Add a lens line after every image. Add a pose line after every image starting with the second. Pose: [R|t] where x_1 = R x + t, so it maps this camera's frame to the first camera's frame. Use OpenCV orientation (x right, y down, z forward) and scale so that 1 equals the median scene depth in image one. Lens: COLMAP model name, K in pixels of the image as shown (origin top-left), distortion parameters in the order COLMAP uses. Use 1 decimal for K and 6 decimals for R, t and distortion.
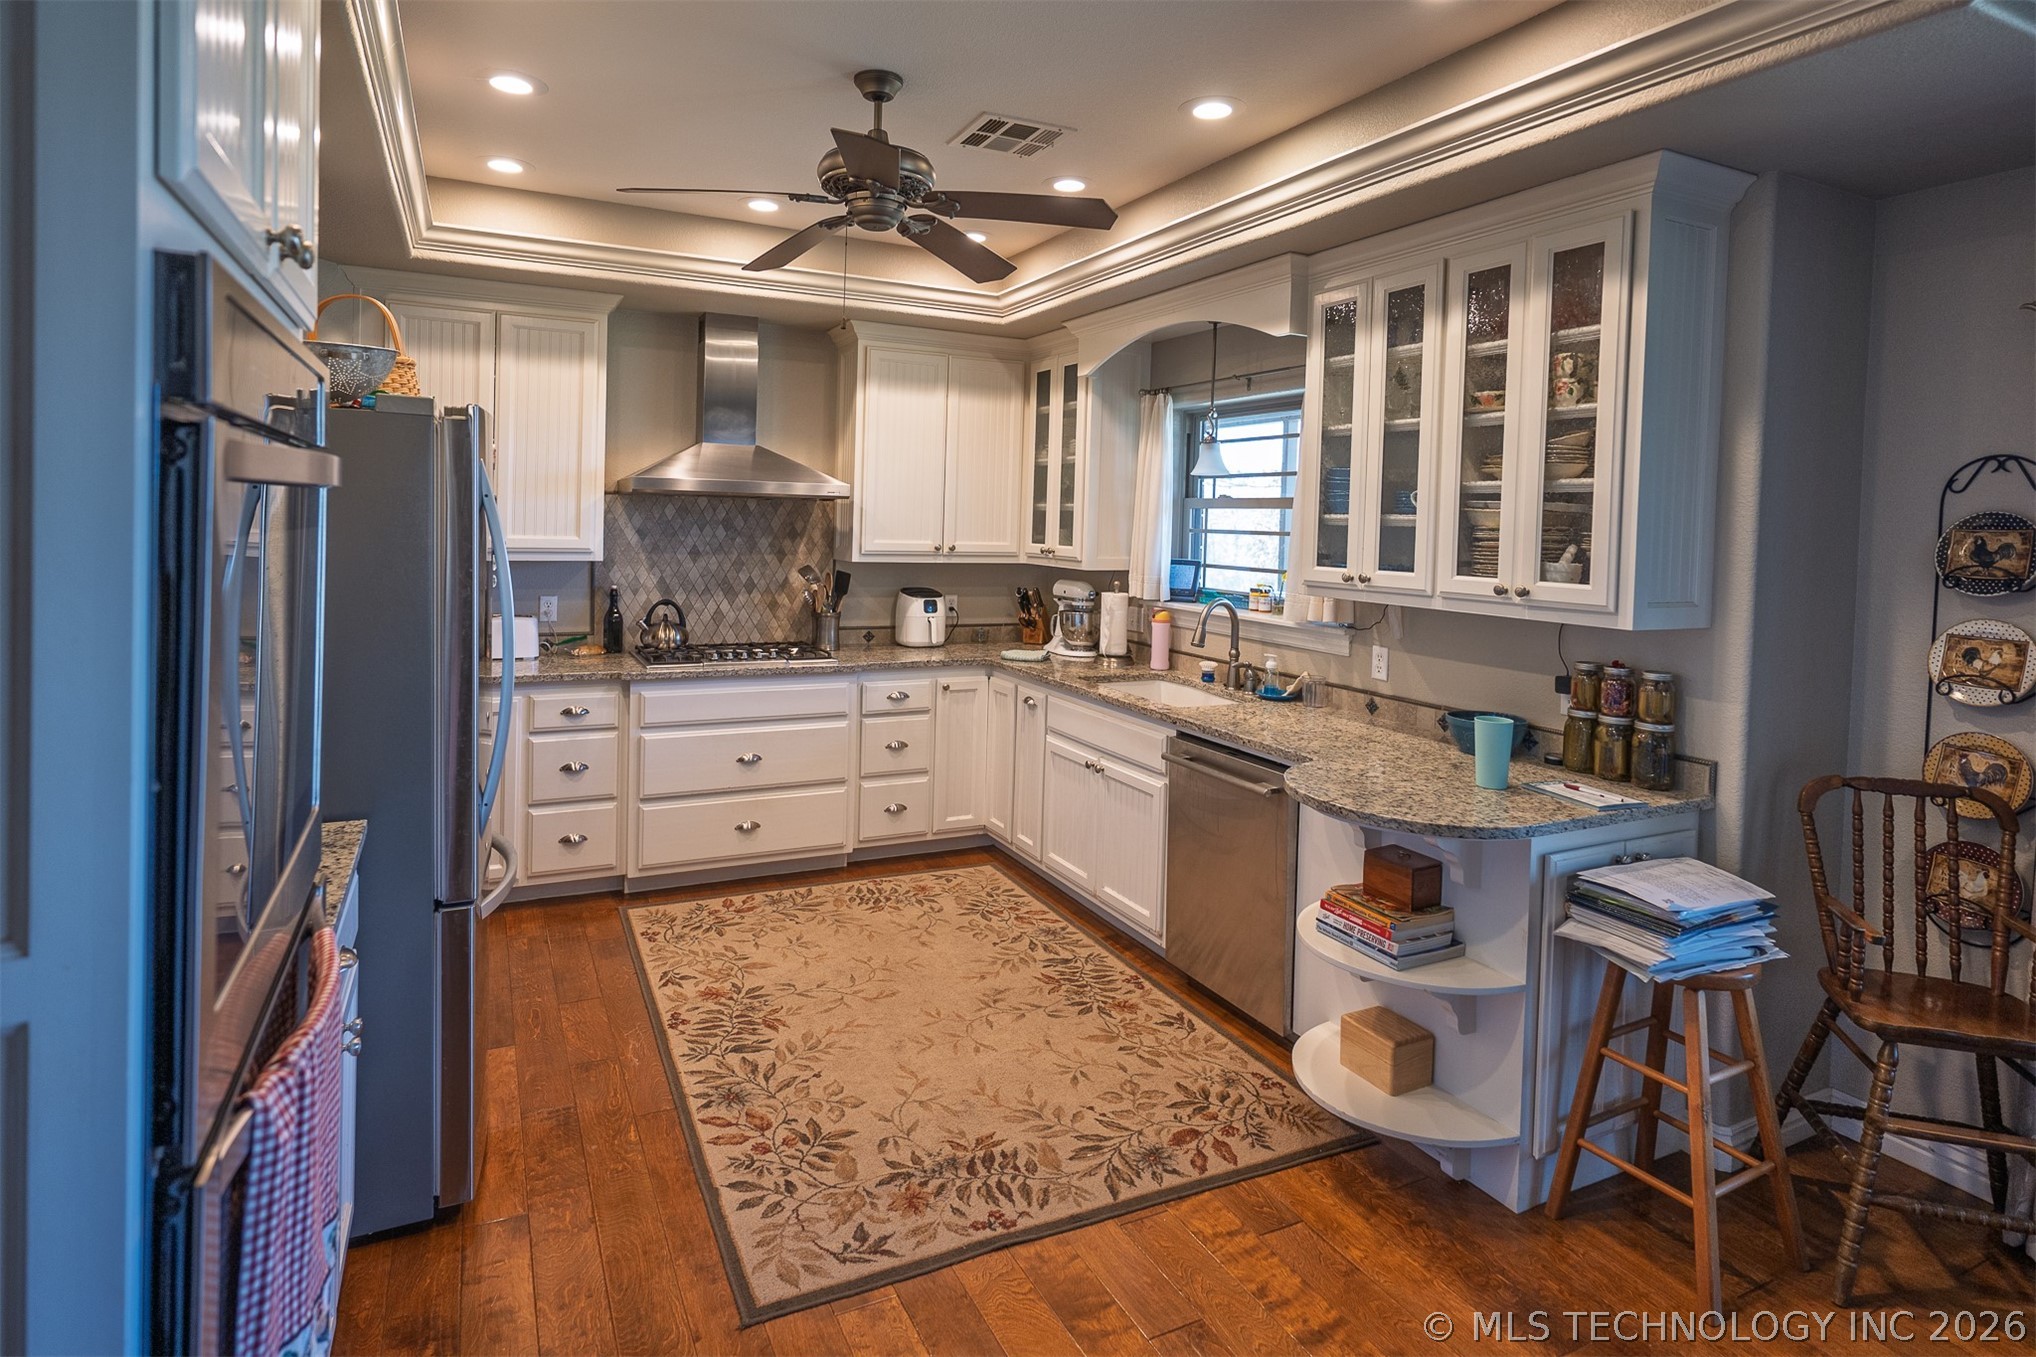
lens RADIAL K [[1019.6, 0, 1006.1], [0, 1019.6, 547.5], [0, 0, 1]] dist [-0.007200, 0.005121]
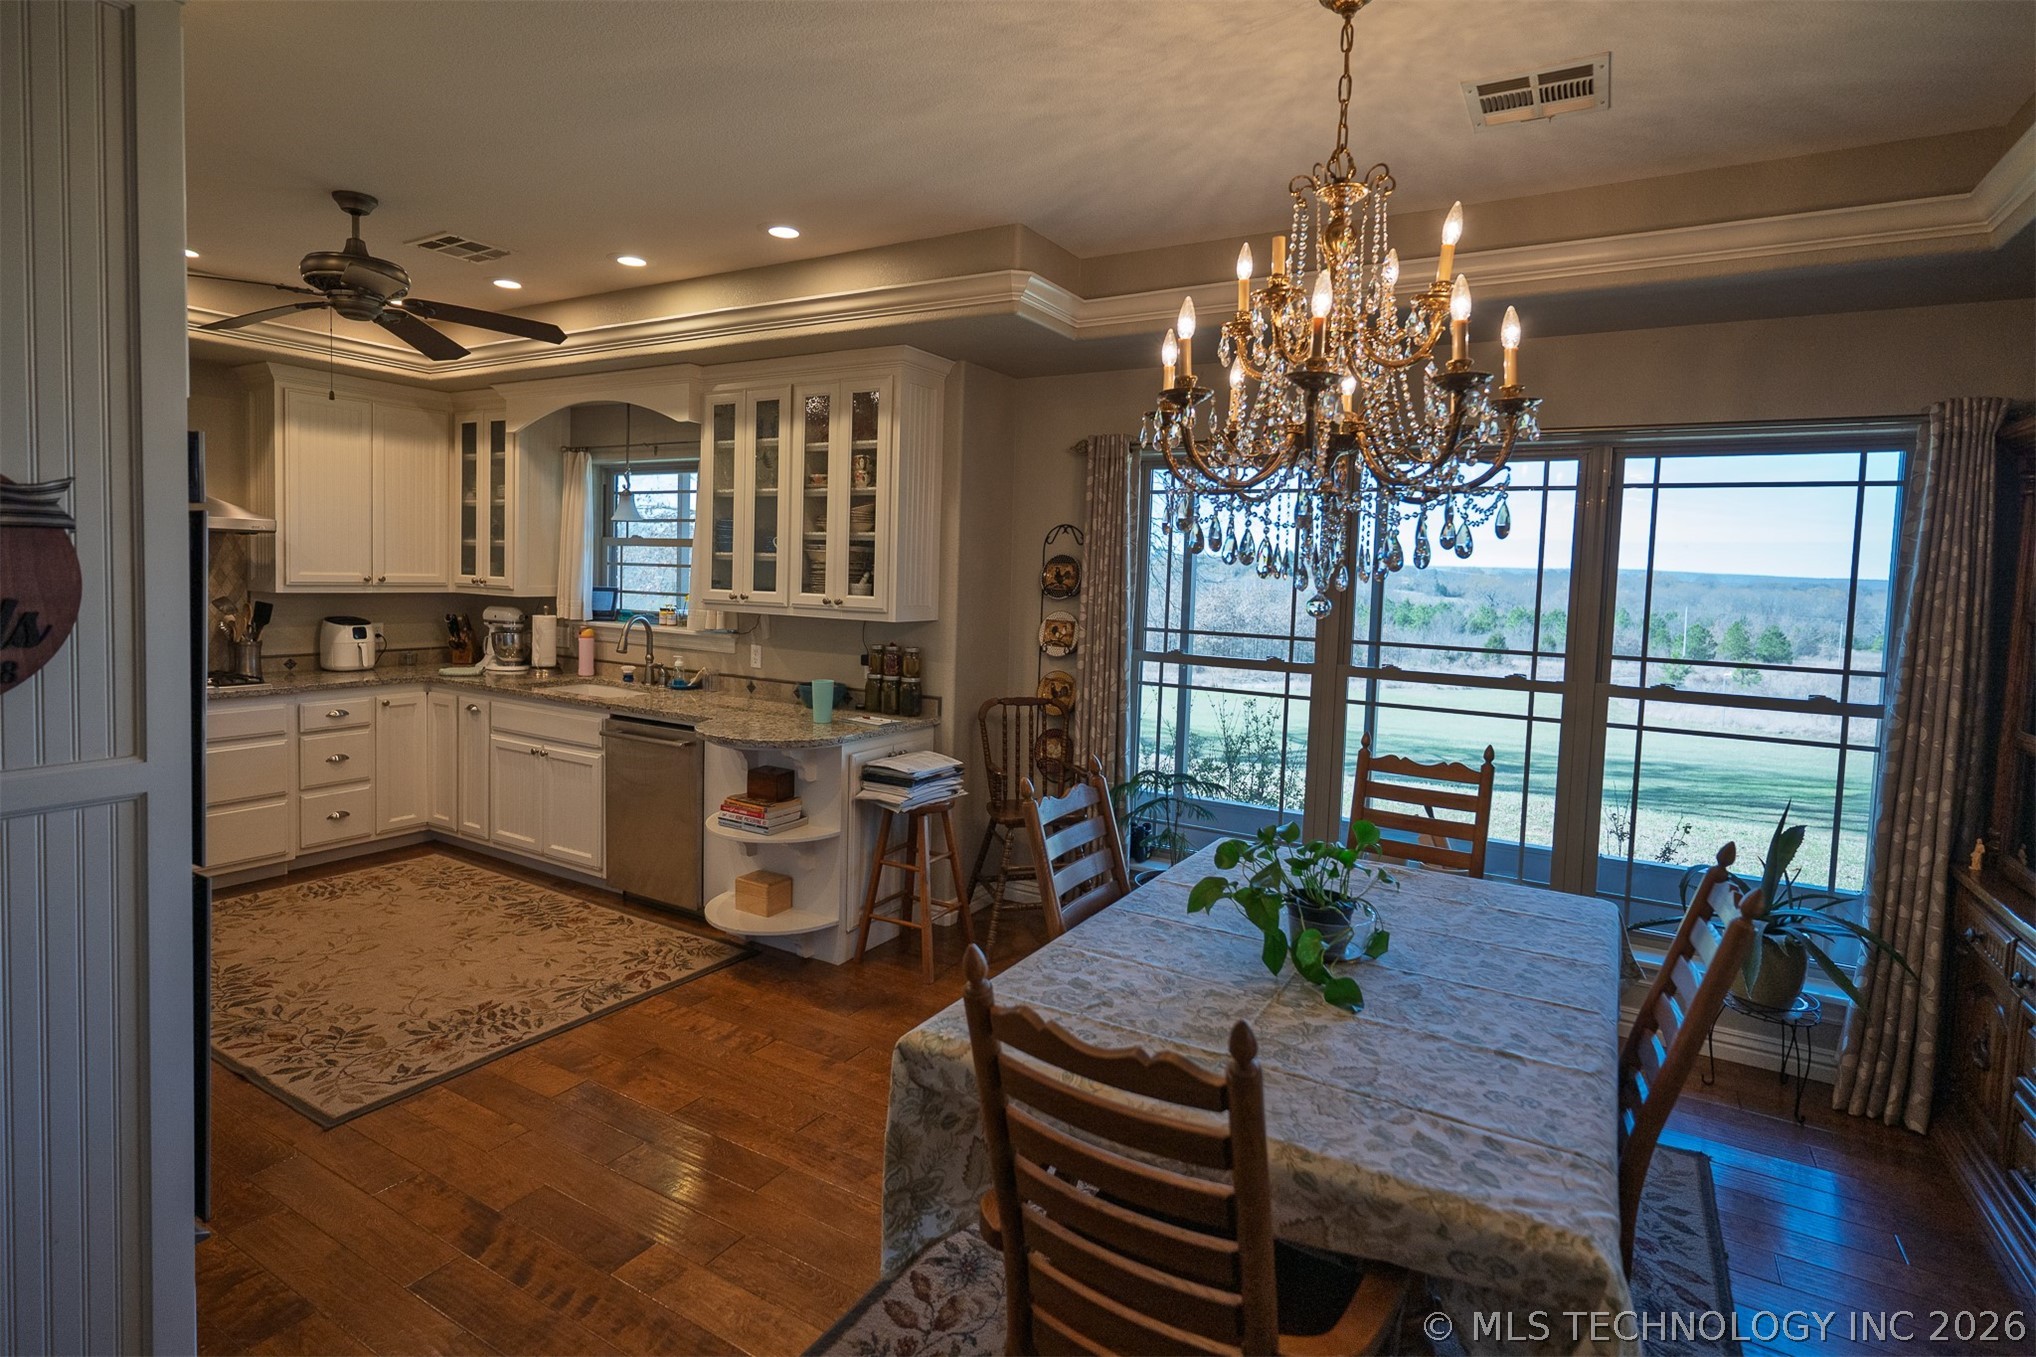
lens RADIAL K [[1019.6, 0, 982.3], [0, 1019.6, 634.2], [0, 0, 1]] dist [-0.007200, 0.005121]
pose [[0.845046, -0.035459, 0.533516, -0.137015], [0.007272, 0.998469, 0.054843, 0.006466], [-0.534644, -0.042465, 0.844010, -0.405258]]
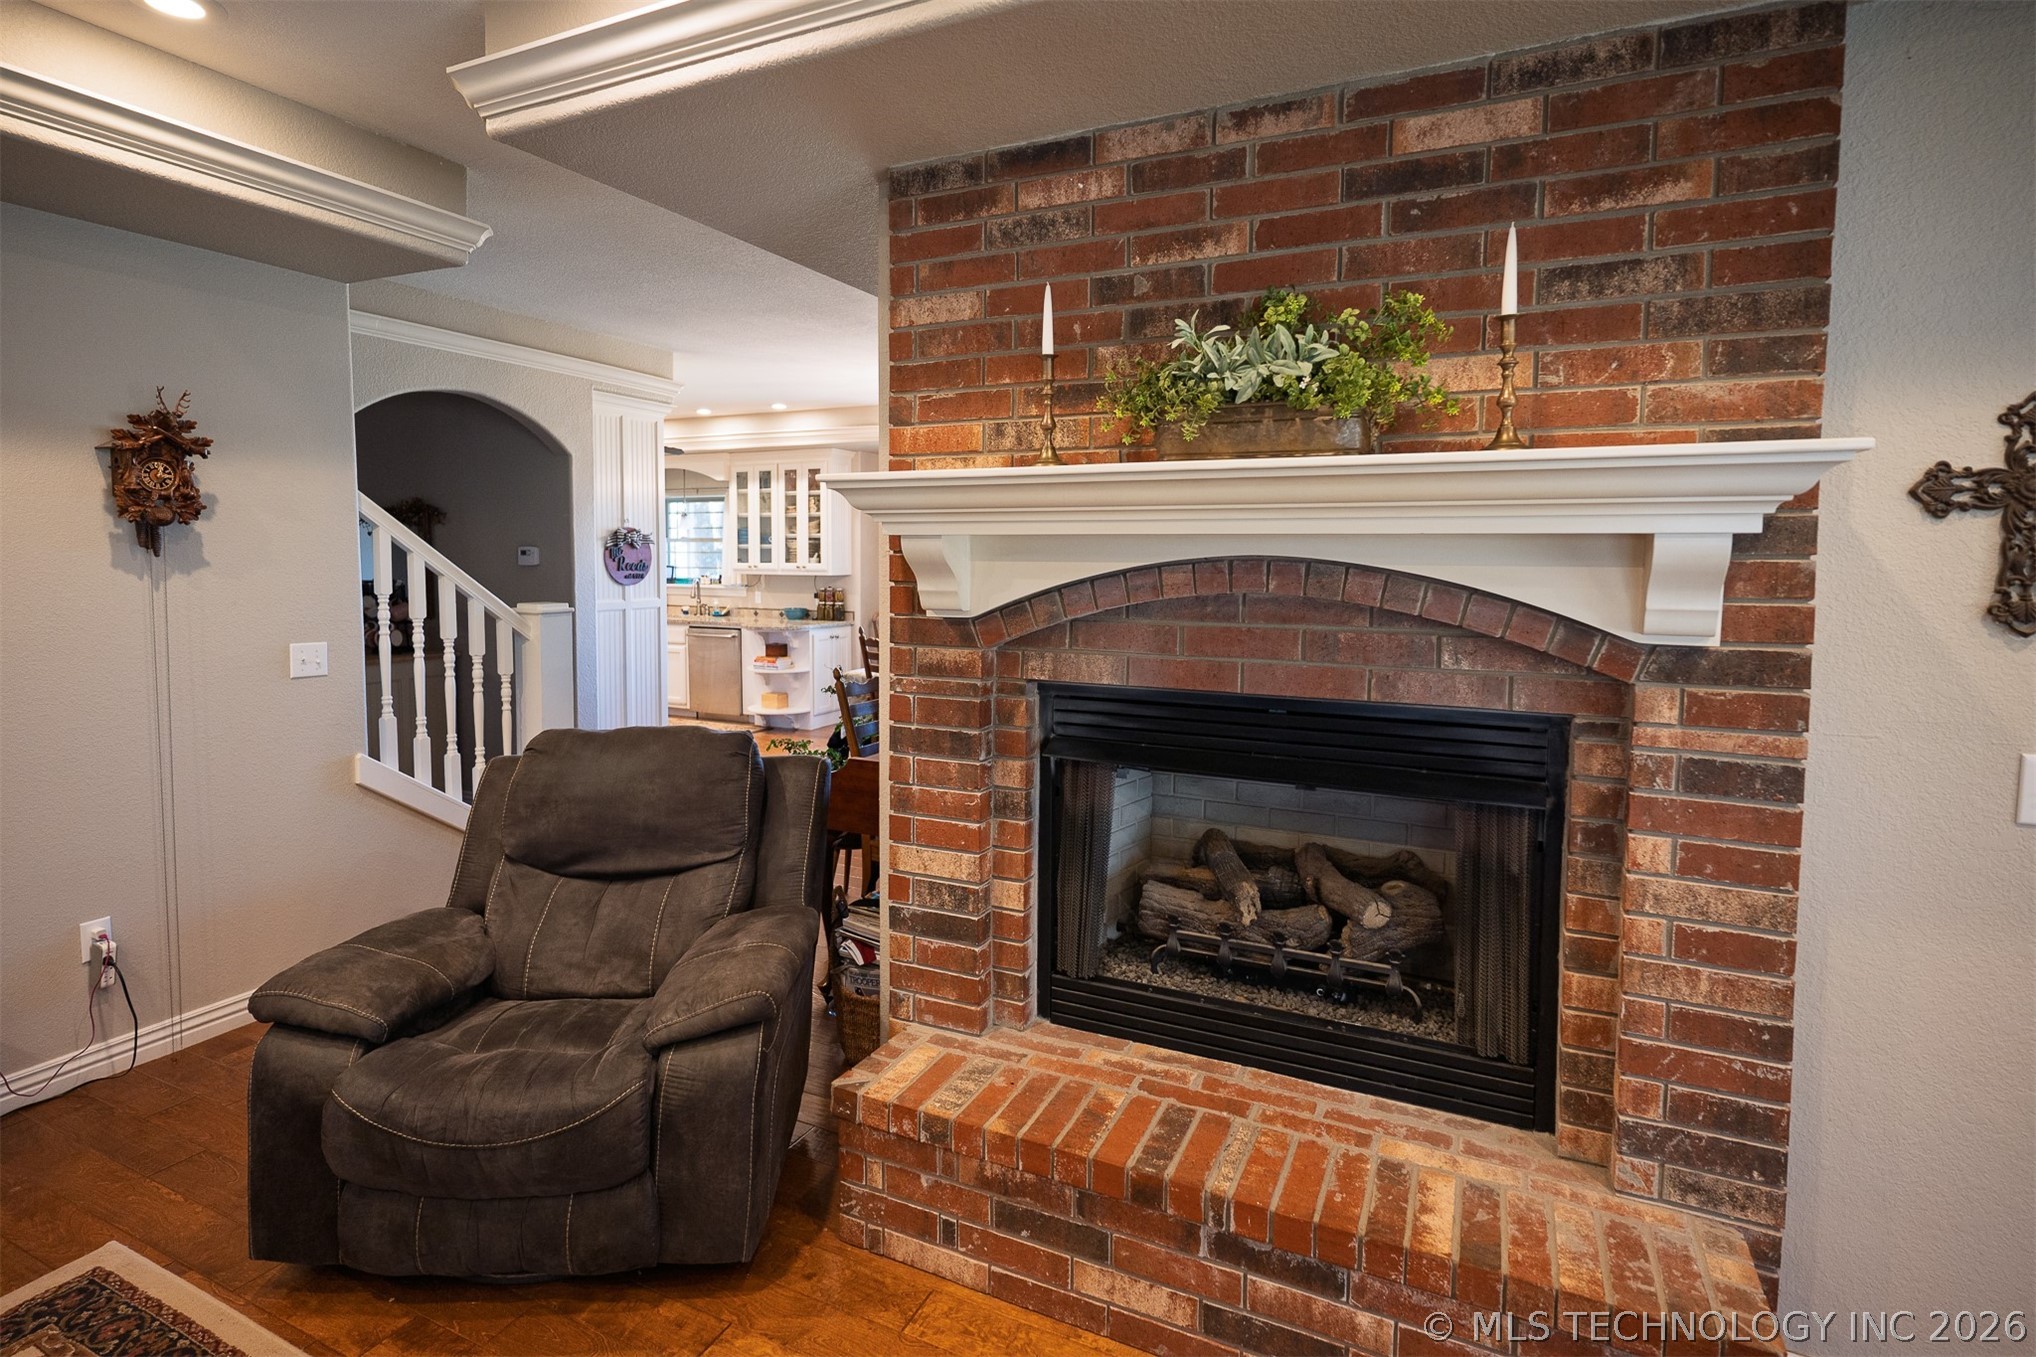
lens RADIAL K [[1019.6, 0, 1015.7], [0, 1019.6, 616.5], [0, 0, 1]] dist [-0.007200, 0.005121]
pose [[0.778373, -0.059788, 0.624949, -0.898035], [0.030952, 0.997899, 0.056917, 0.030476], [-0.627039, -0.024959, 0.778588, -1.744912]]
